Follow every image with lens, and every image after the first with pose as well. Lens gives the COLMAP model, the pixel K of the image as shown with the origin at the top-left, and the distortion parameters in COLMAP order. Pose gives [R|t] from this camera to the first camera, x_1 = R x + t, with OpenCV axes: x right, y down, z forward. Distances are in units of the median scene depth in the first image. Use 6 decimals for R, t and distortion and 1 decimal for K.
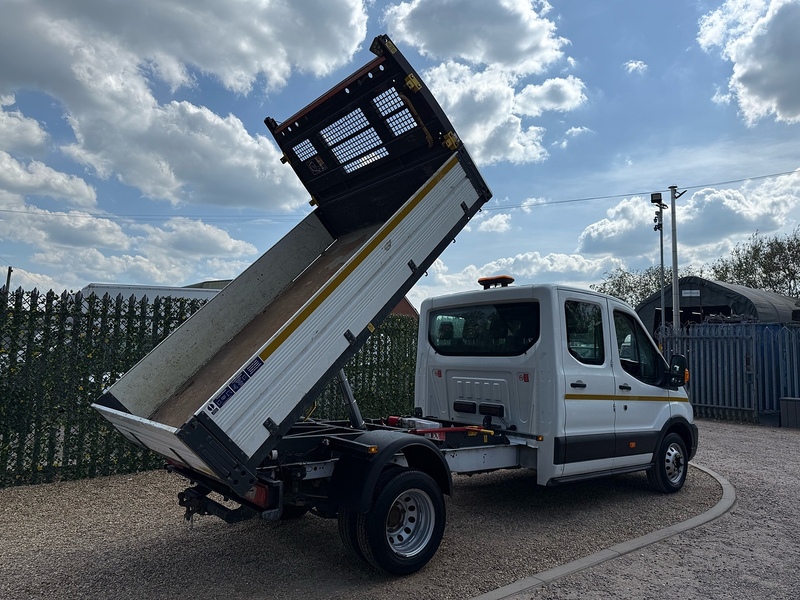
lens RADIAL K [[585.4, 0, 399.1], [0, 585.4, 291.2], [0, 0, 1]] dist [0.032579, -0.005595]
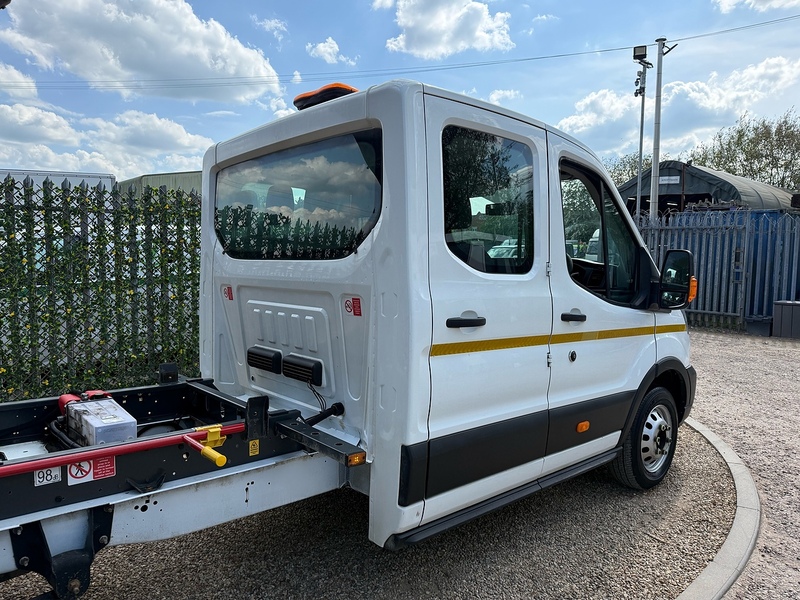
lens RADIAL K [[585.4, 0, 399.1], [0, 585.4, 291.2], [0, 0, 1]] dist [0.032579, -0.005595]
pose [[0.998916, -0.015627, 0.043851, 0.187705], [0.007945, 0.985383, 0.170169, 0.049003], [-0.045869, -0.169636, 0.984439, 0.455726]]
